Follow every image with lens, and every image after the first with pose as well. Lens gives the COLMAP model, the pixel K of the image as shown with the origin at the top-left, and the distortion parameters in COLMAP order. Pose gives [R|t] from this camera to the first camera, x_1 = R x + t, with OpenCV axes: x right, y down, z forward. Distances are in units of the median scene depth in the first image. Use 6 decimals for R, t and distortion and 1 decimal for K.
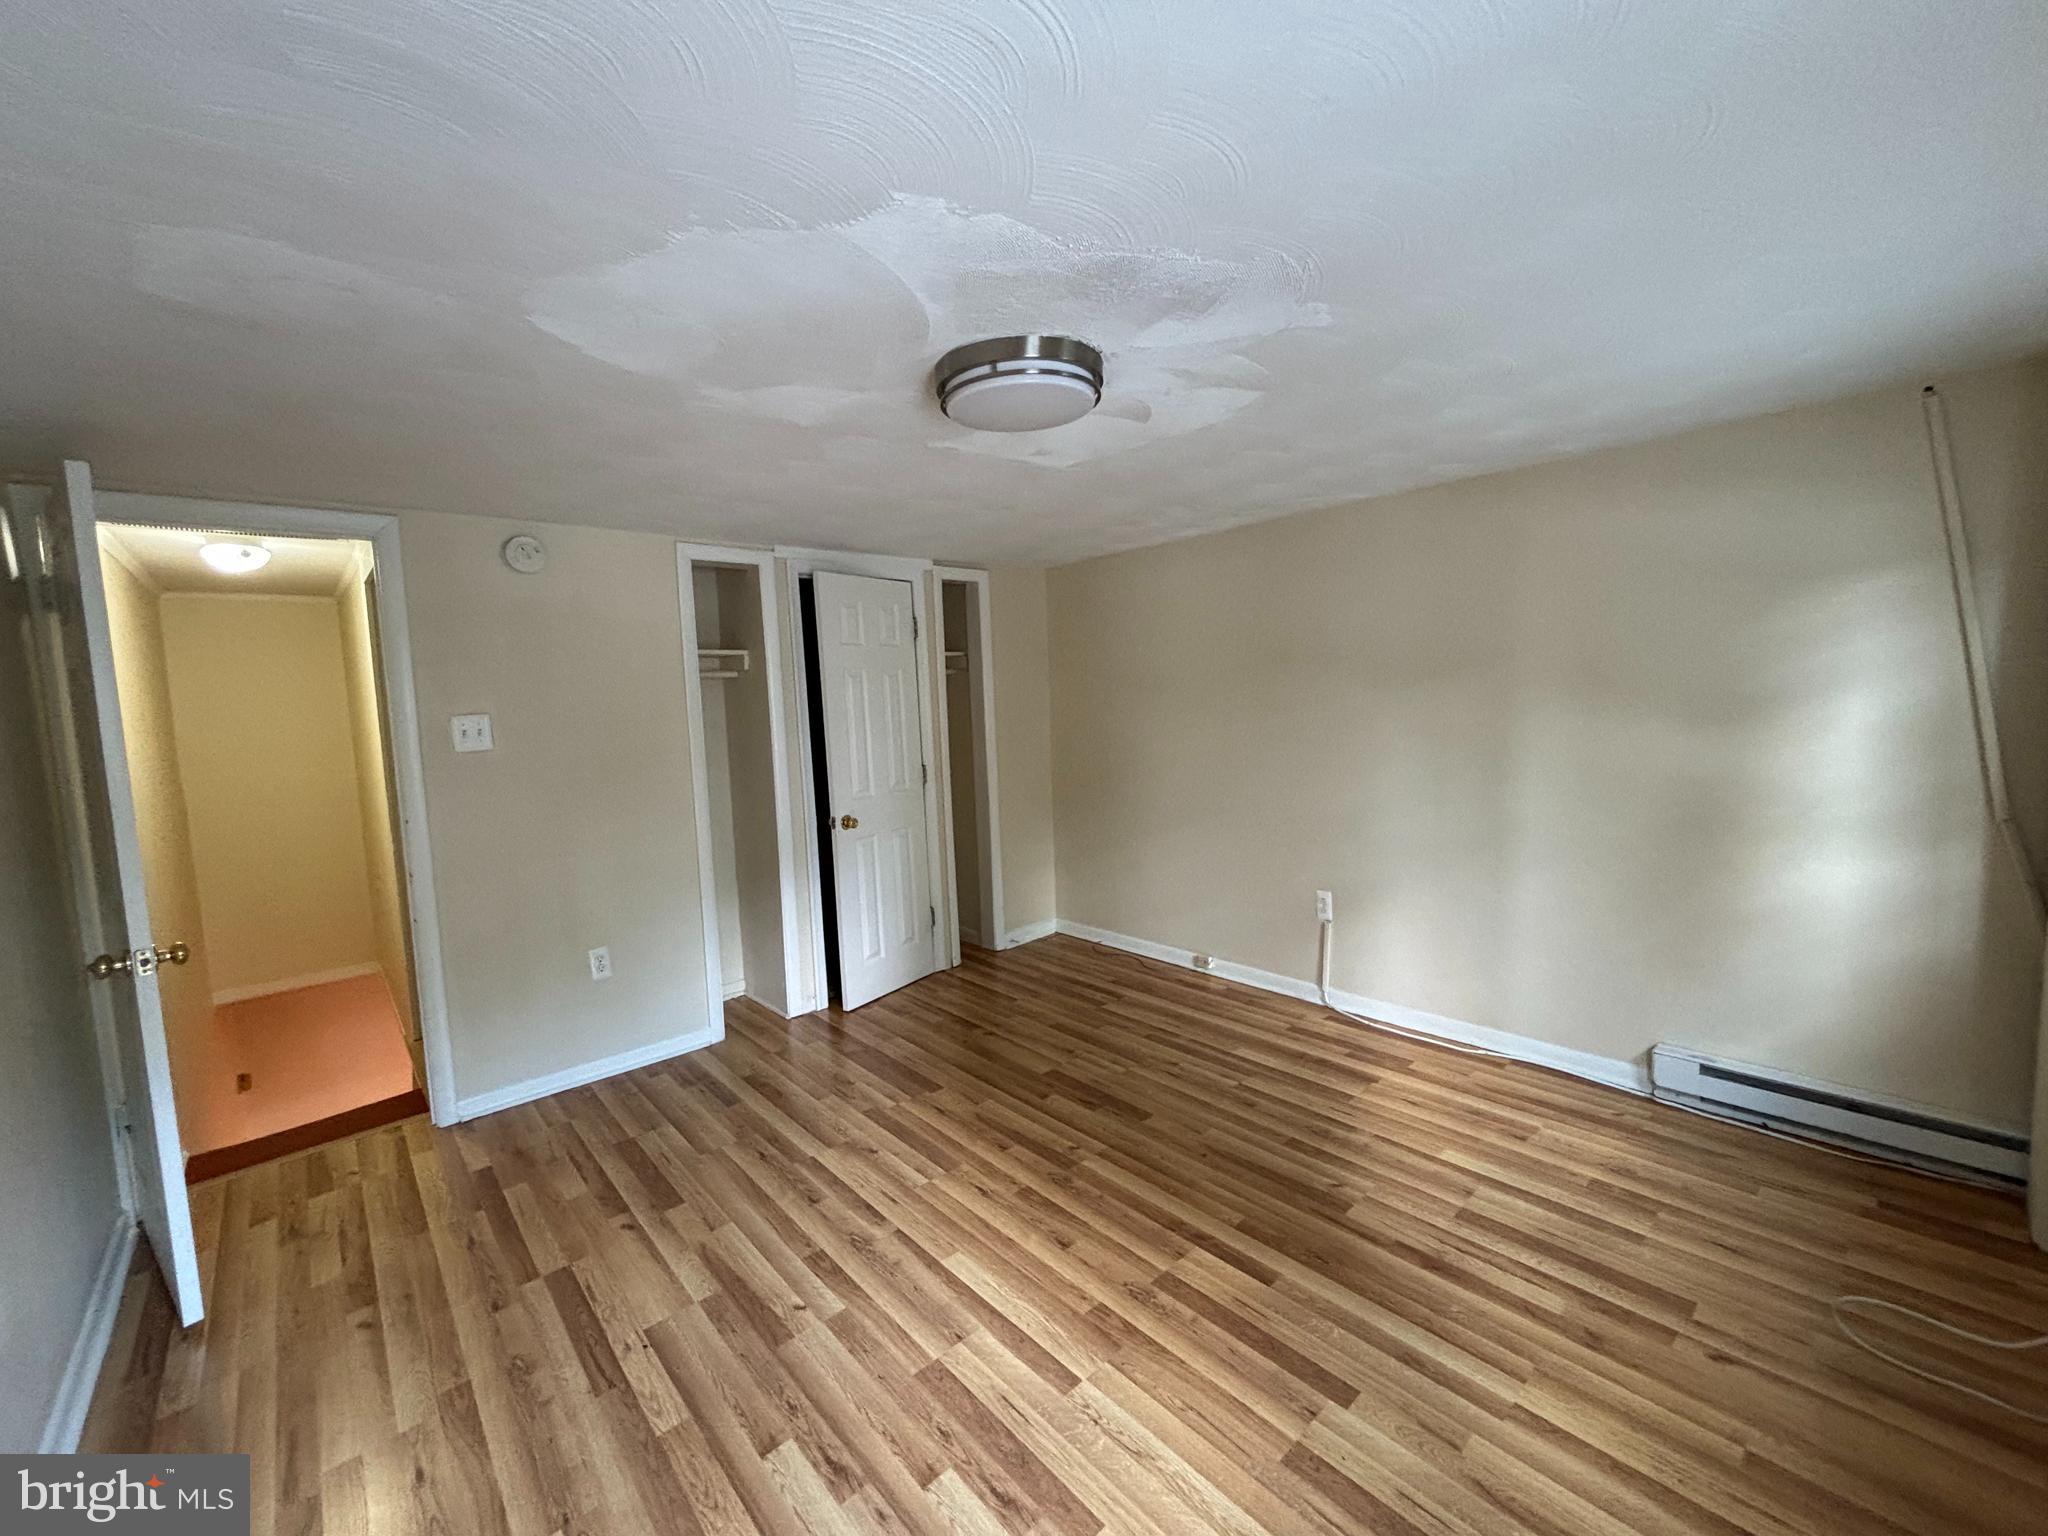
lens RADIAL K [[829.2, 0, 1019.5], [0, 829.2, 764.3], [0, 0, 1]] dist [-0.000872, 0.000681]
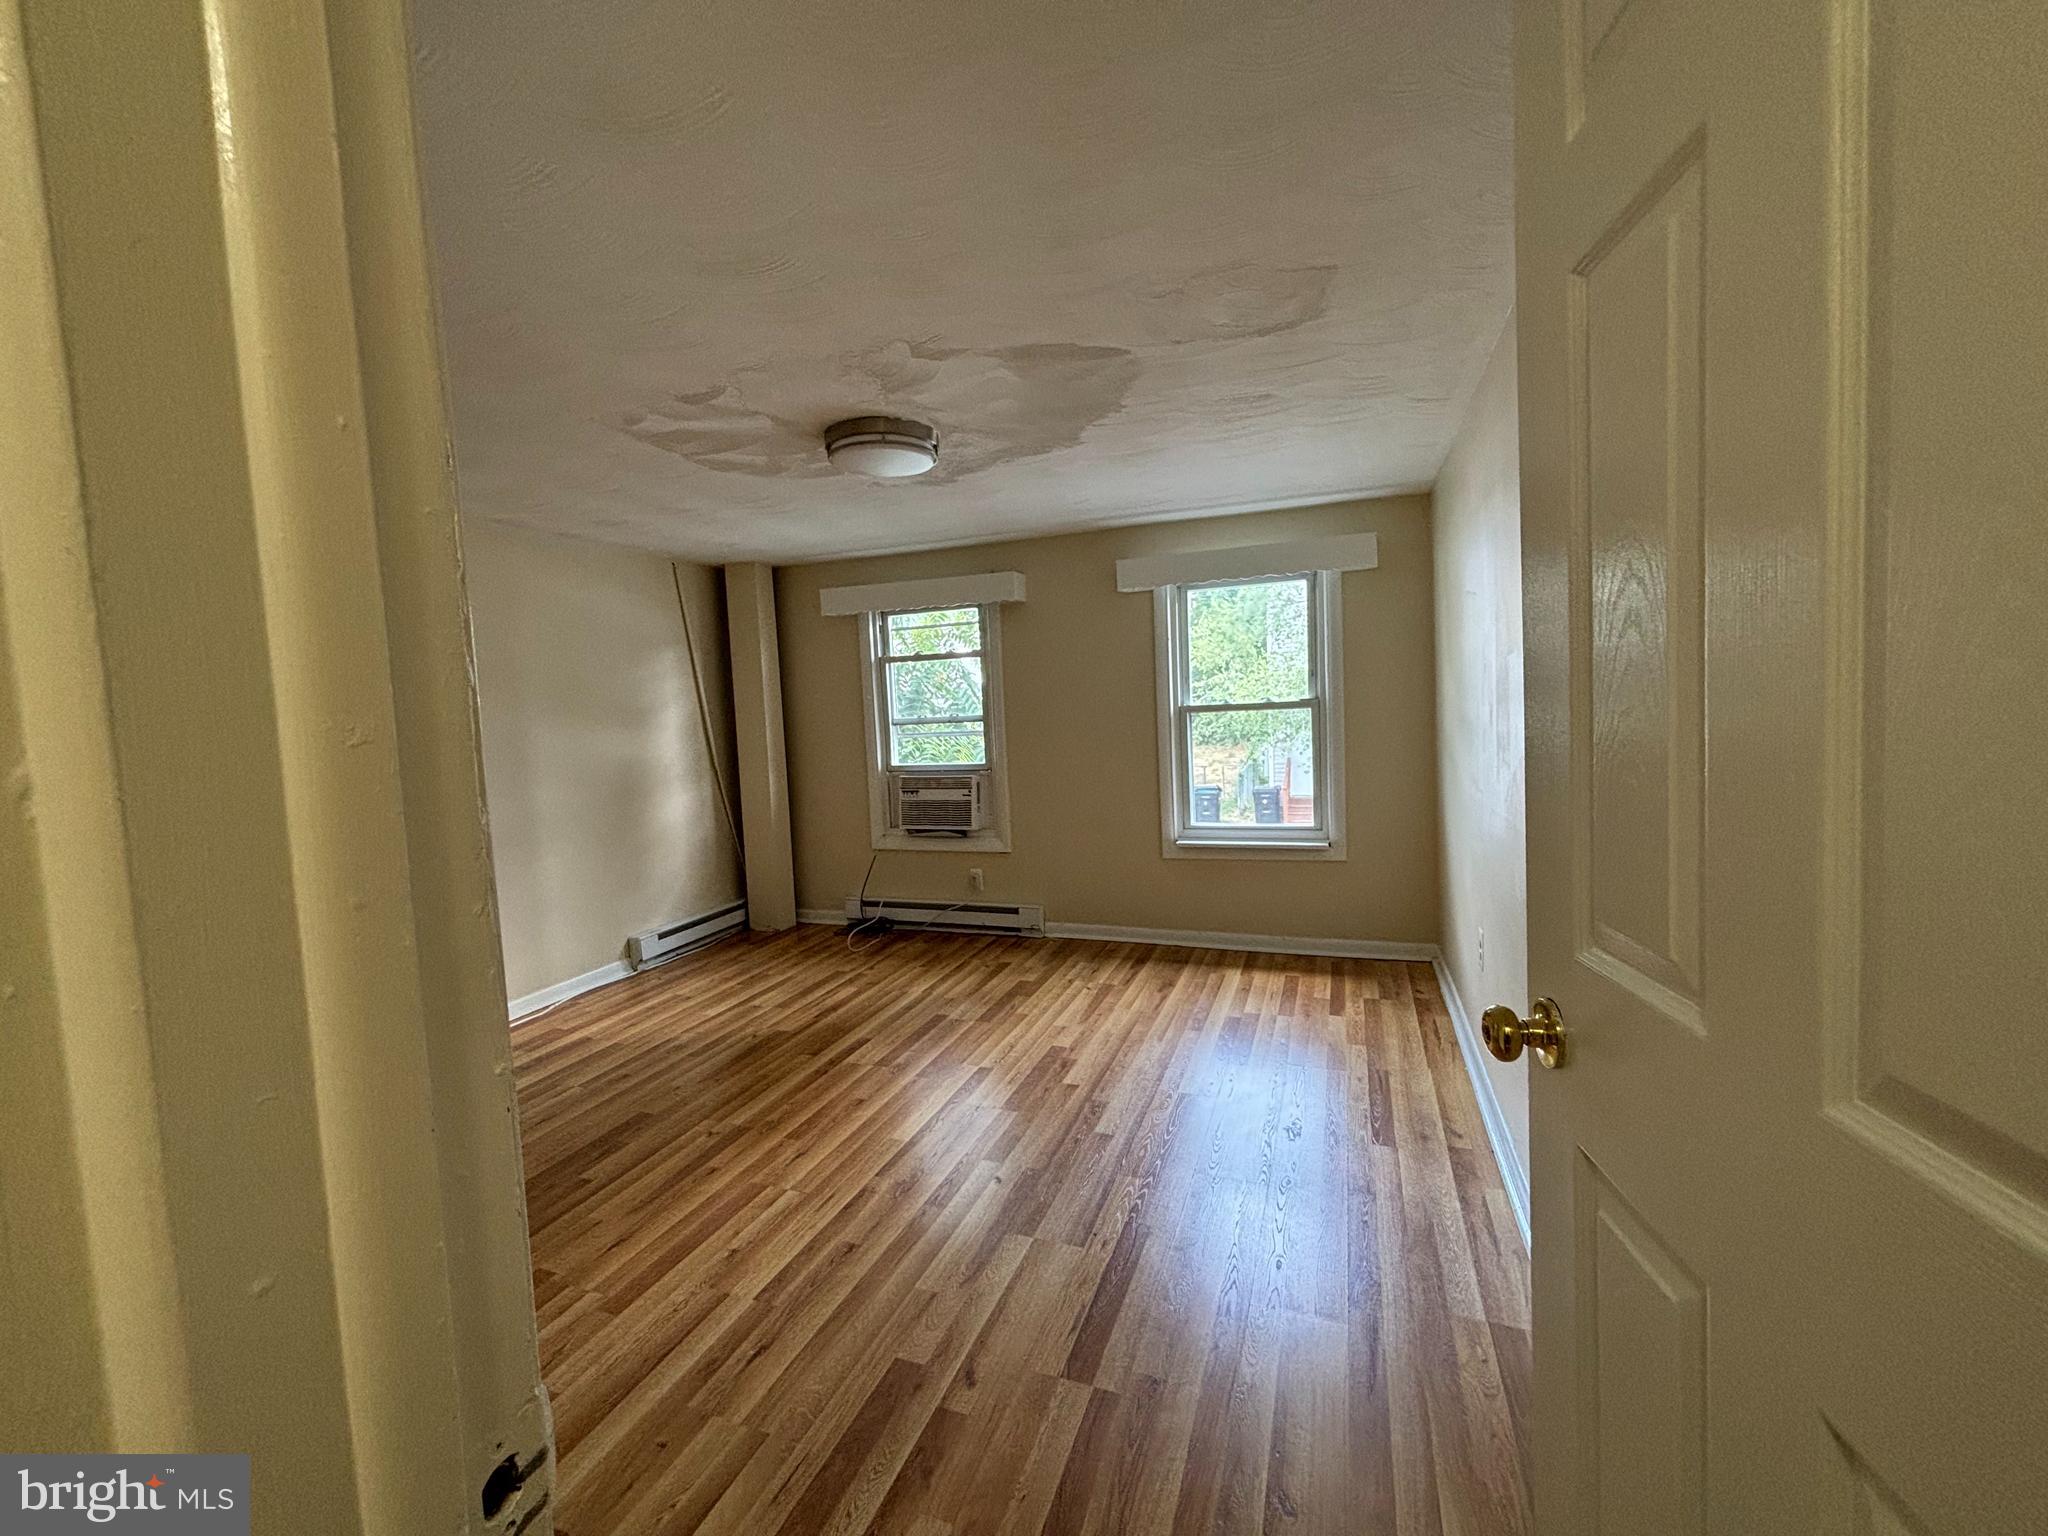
lens RADIAL K [[829.2, 0, 1019.5], [0, 829.2, 764.3], [0, 0, 1]] dist [-0.000872, 0.000681]
pose [[-0.454780, 0.007244, 0.890574, -1.118236], [0.150384, 0.986233, 0.068773, 0.027475], [-0.877815, 0.165205, -0.449608, 1.212450]]
